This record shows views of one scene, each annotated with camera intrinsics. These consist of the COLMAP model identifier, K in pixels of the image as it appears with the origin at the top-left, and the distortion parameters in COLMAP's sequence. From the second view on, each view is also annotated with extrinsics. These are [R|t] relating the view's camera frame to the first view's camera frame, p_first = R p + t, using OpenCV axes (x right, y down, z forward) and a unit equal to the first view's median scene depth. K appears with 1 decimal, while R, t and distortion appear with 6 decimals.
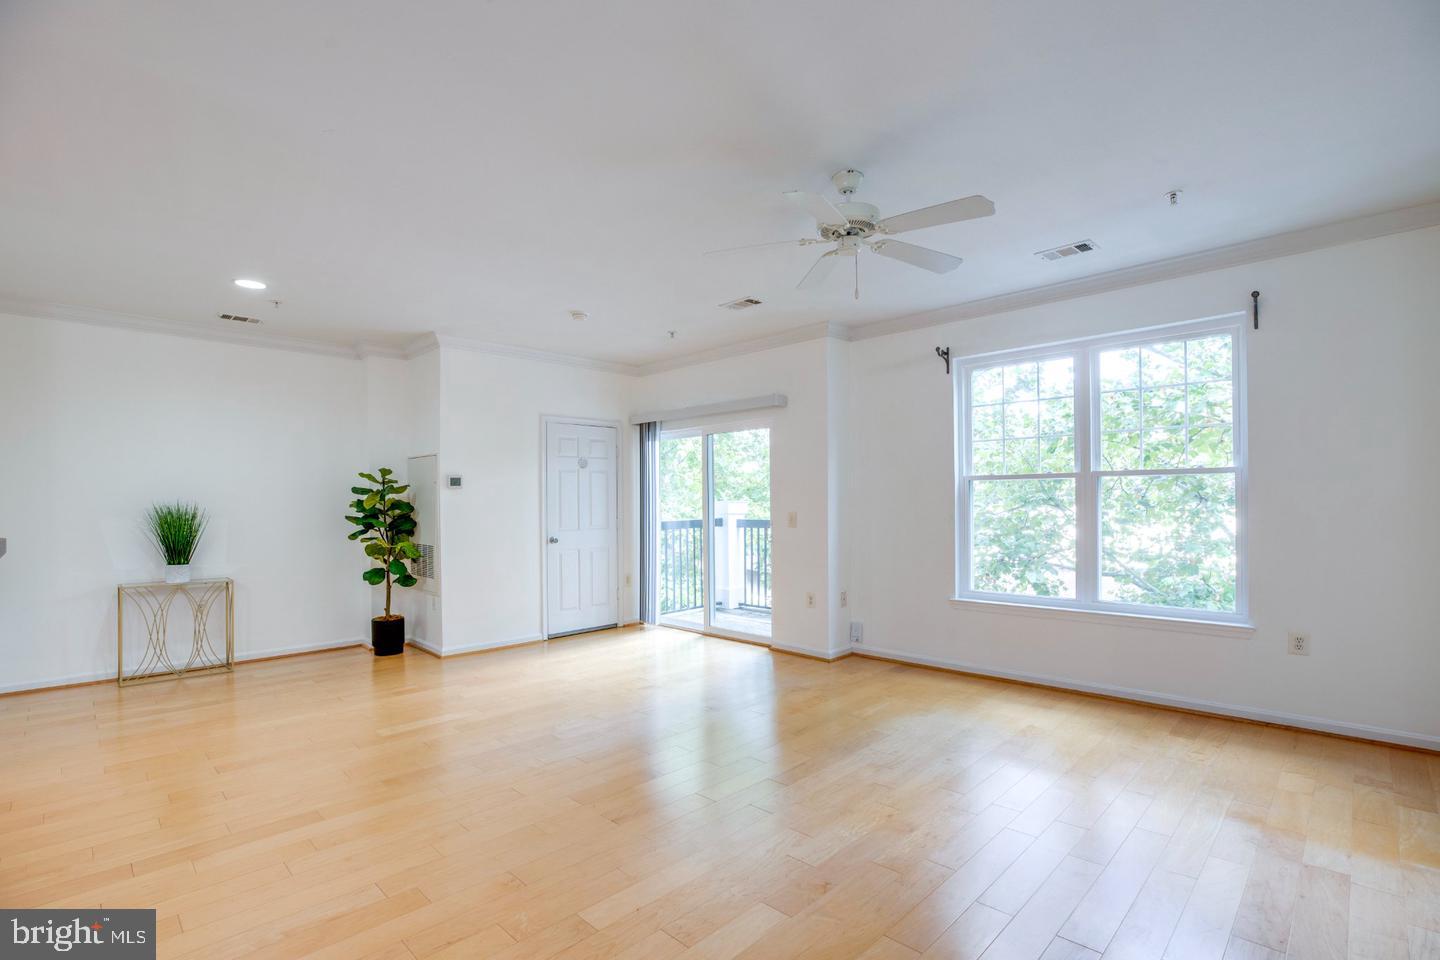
lens RADIAL K [[661.2, 0, 722.4], [0, 661.2, 495.3], [0, 0, 1]] dist [-0.049097, 0.014469]
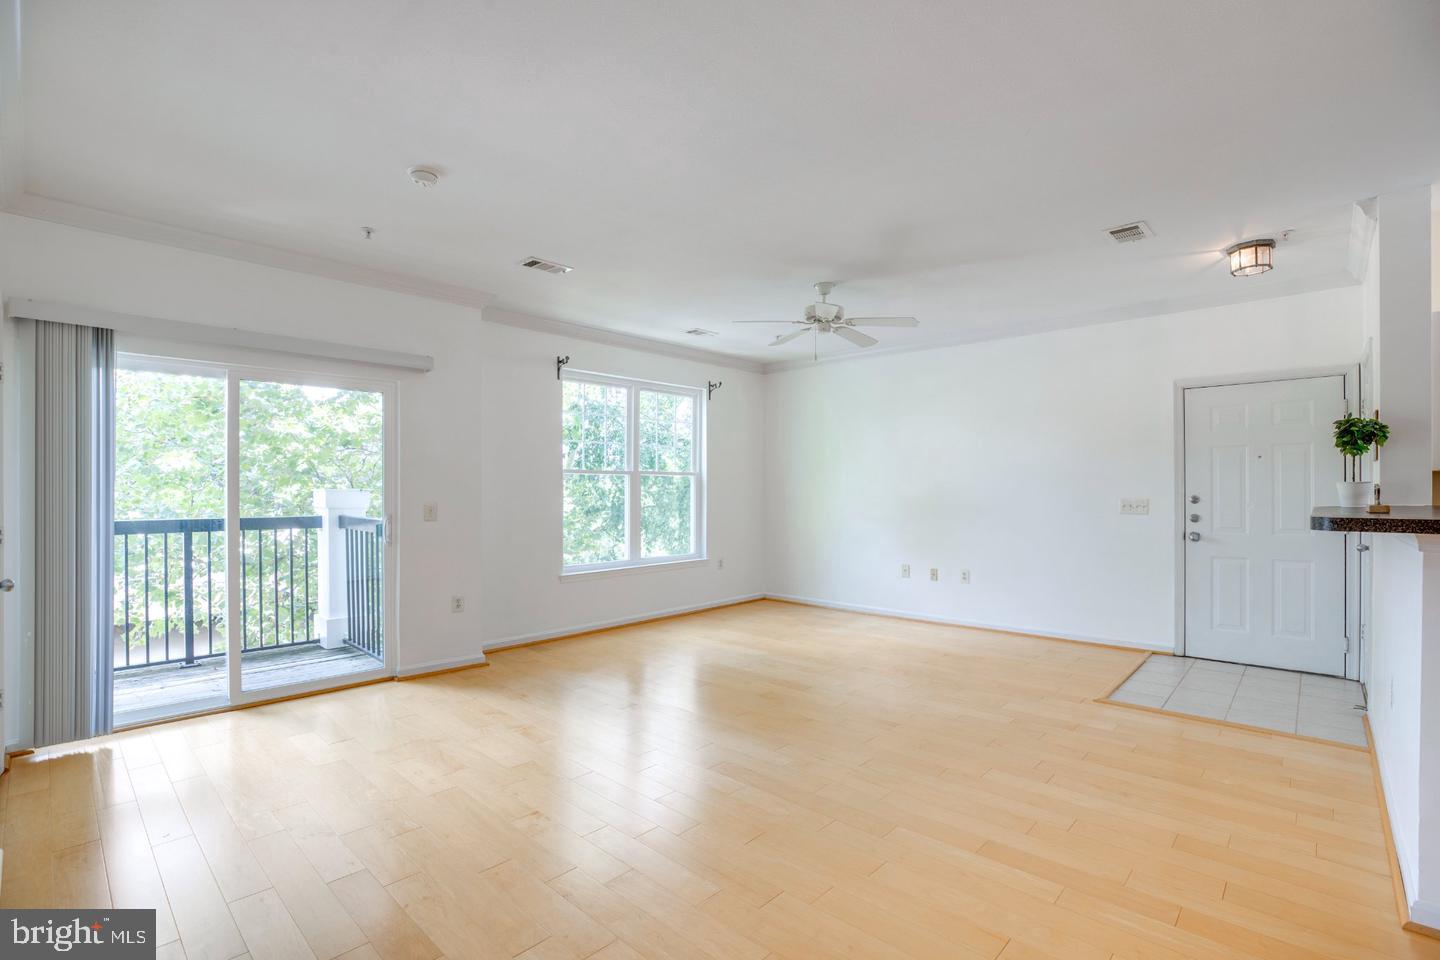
lens RADIAL K [[660.4, 0, 721.1], [0, 660.4, 485.3], [0, 0, 1]] dist [-0.048302, 0.013296]
pose [[-0.017270, 0.009884, 0.999802, -0.801032], [-0.014426, 0.999845, -0.010133, 0.007024], [-0.999747, -0.014598, -0.017124, 0.726214]]
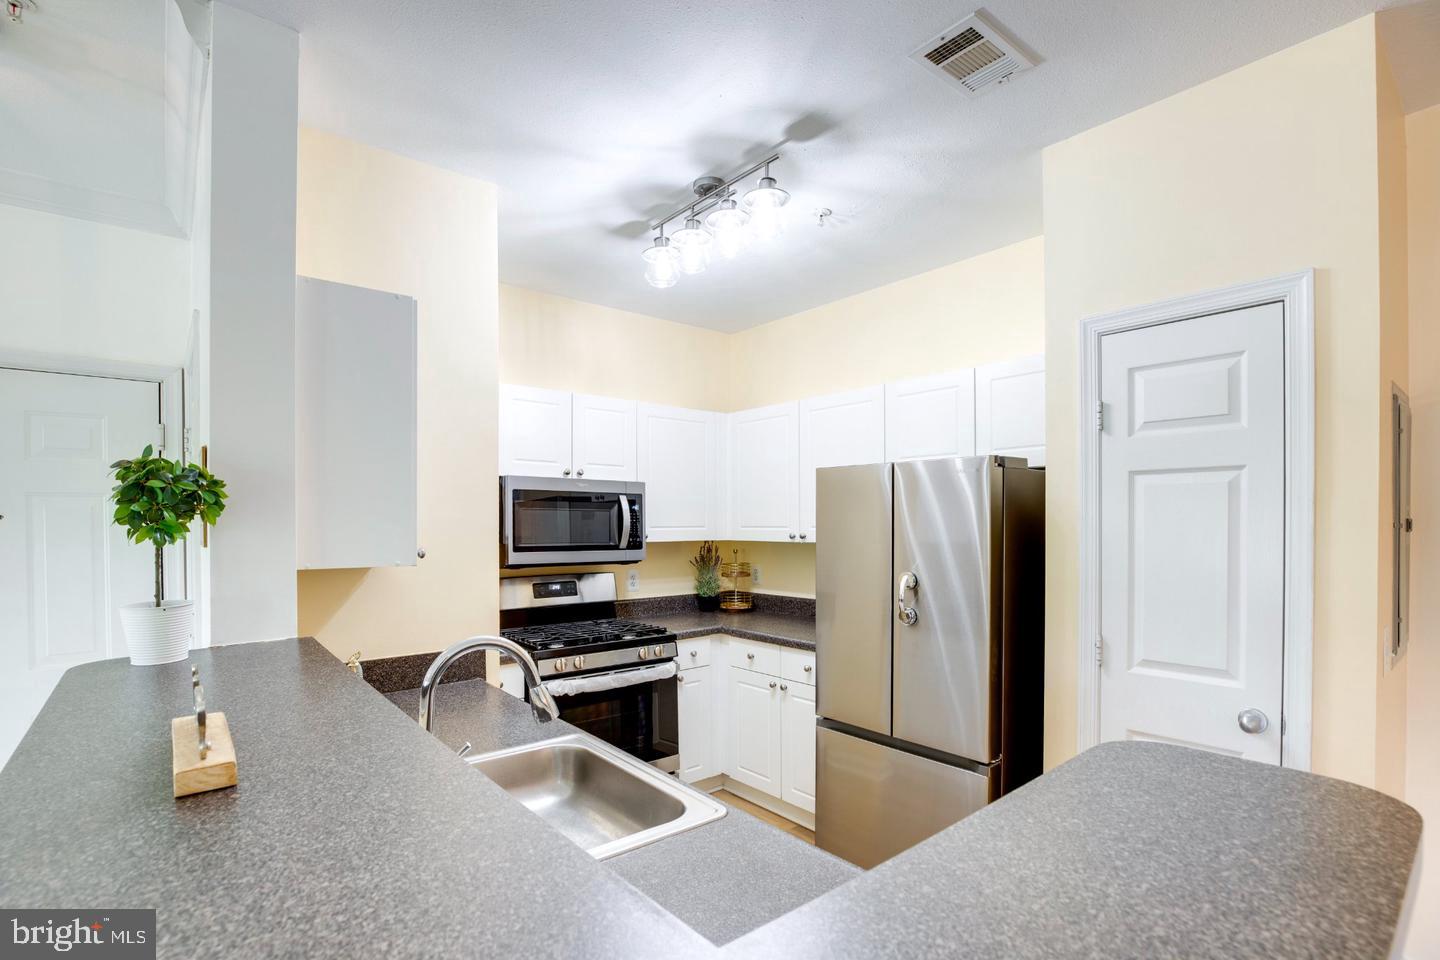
lens RADIAL K [[683.0, 0, 718.2], [0, 683.0, 532.7], [0, 0, 1]] dist [-0.044852, 0.015987]
pose [[-0.994468, 0.002770, 0.105005, -0.455653], [0.002823, 0.999996, 0.000352, -0.042118], [-0.105004, 0.000647, -0.994472, 0.353353]]
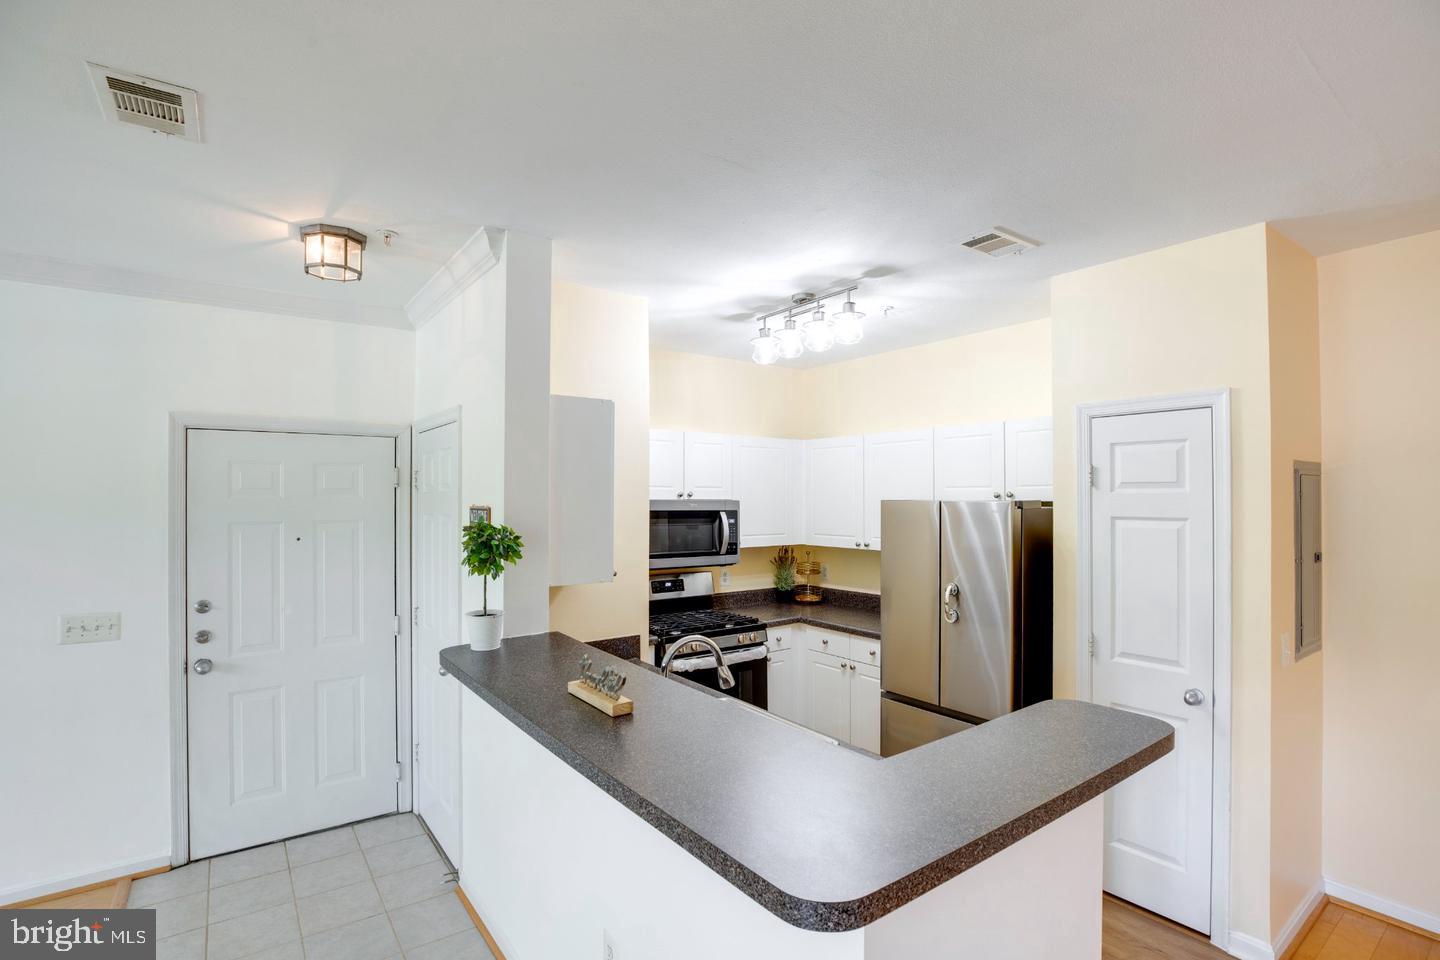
lens RADIAL K [[684.3, 0, 723.7], [0, 684.3, 494.1], [0, 0, 1]] dist [-0.048970, 0.014575]
pose [[-0.986603, 0.002184, 0.163125, -0.429771], [-0.001206, 0.999785, -0.020682, -0.085702], [-0.163136, -0.020602, -0.986389, 0.539761]]
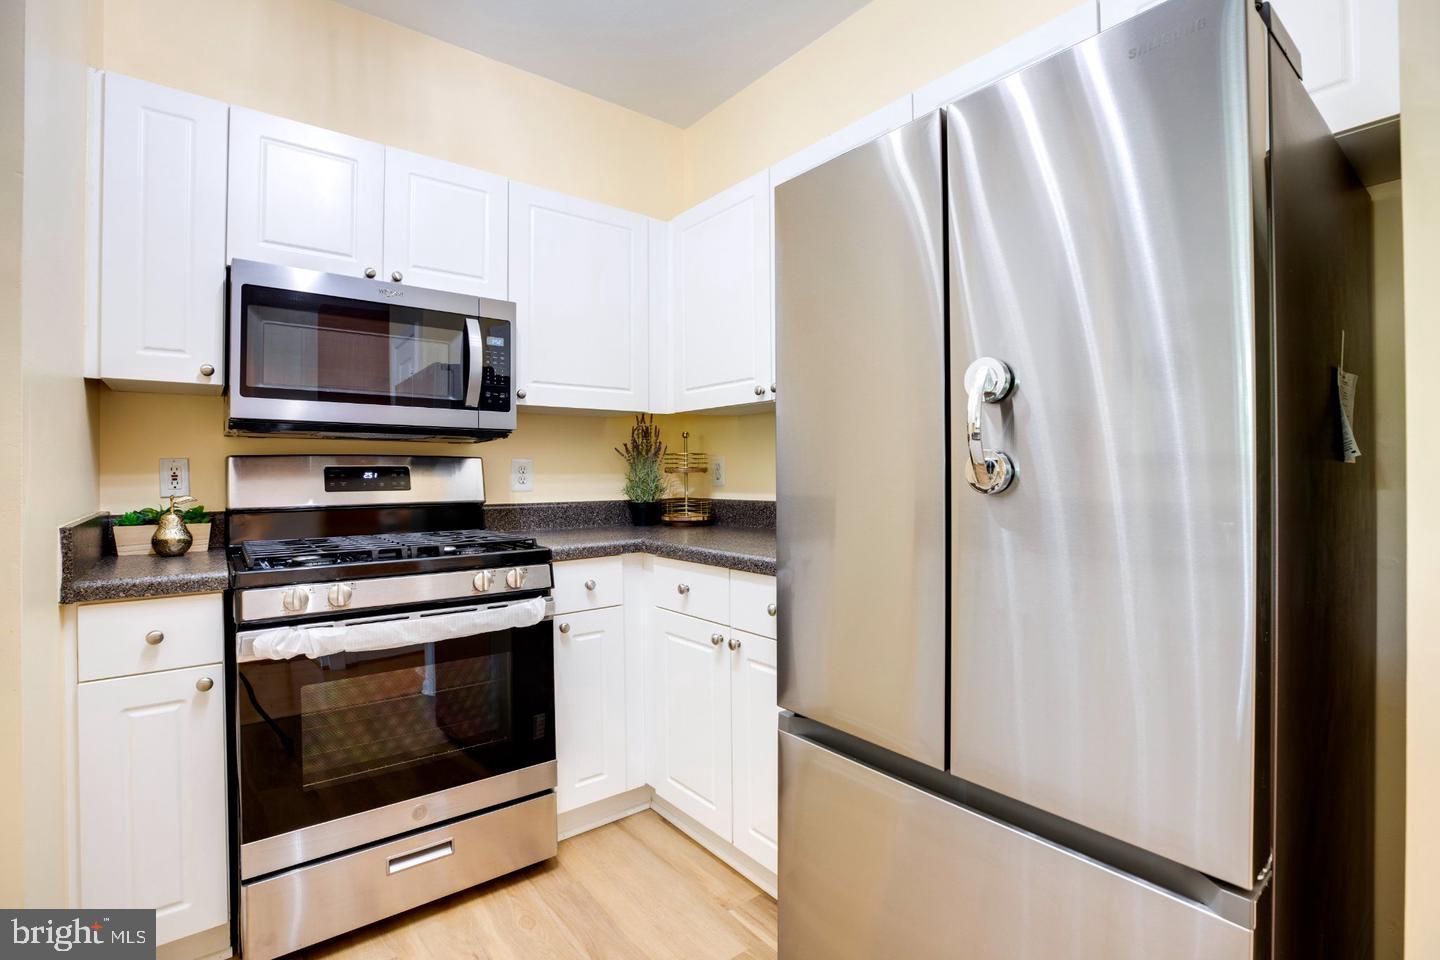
lens RADIAL K [[674.4, 0, 715.7], [0, 674.4, 468.9], [0, 0, 1]] dist [-0.026874, 0.000357]
pose [[-0.990627, 0.008008, 0.136359, -0.489209], [0.005520, 0.999811, -0.018616, 0.020764], [-0.136482, -0.017689, -0.990485, 0.051131]]
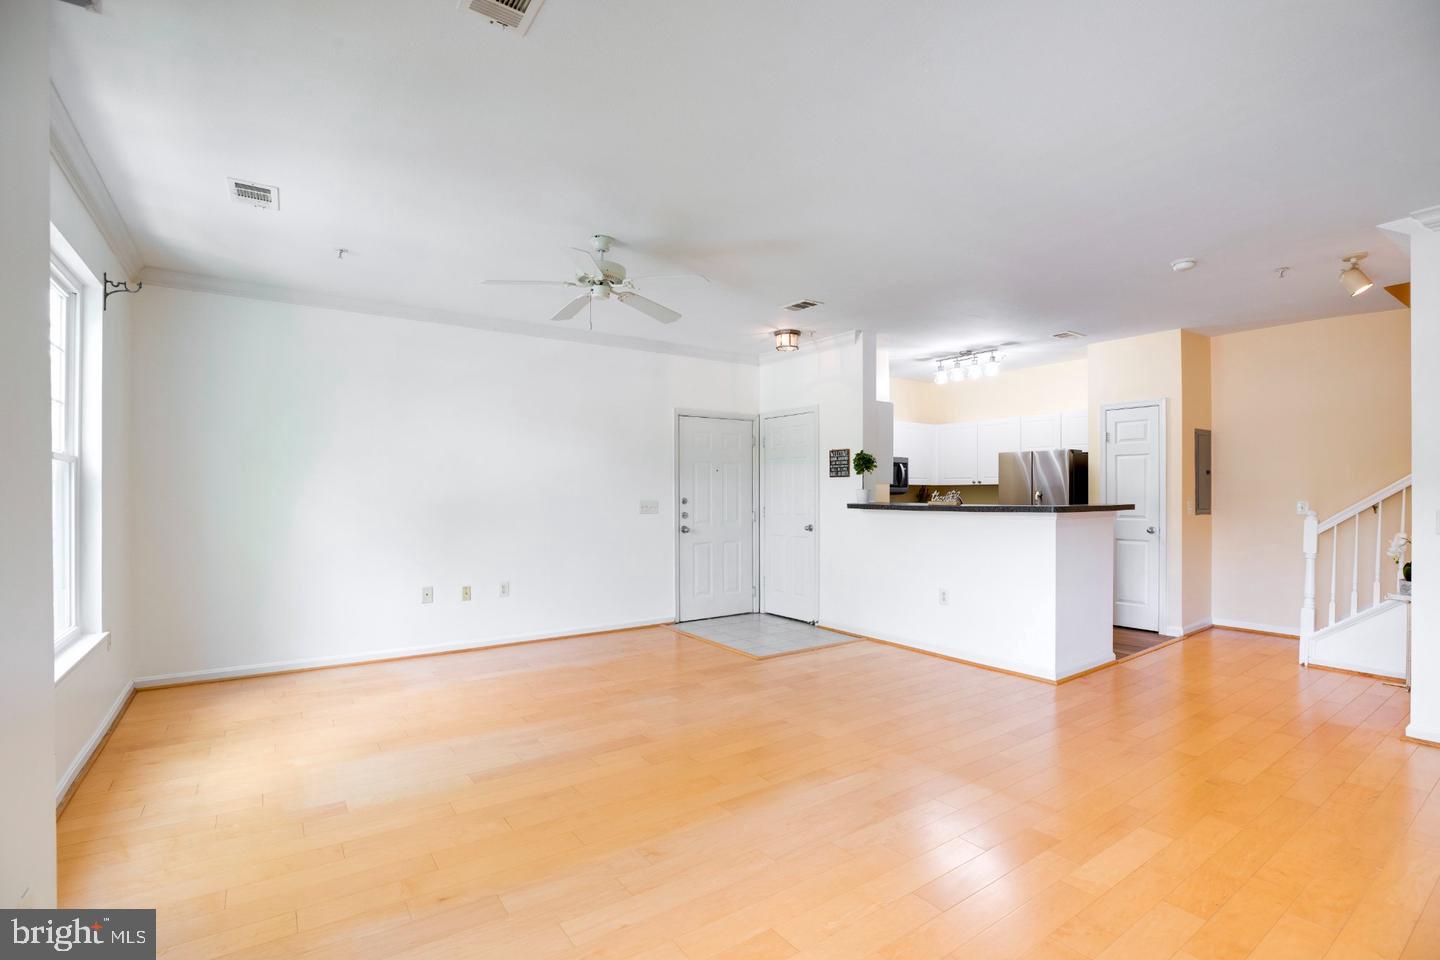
lens RADIAL K [[661.2, 0, 722.4], [0, 661.2, 495.3], [0, 0, 1]] dist [-0.049097, 0.014469]
pose [[-0.982731, 0.001451, 0.185035, -0.157757], [-0.000535, 0.999943, -0.010683, 0.010982], [-0.185040, -0.010597, -0.982674, 1.267103]]
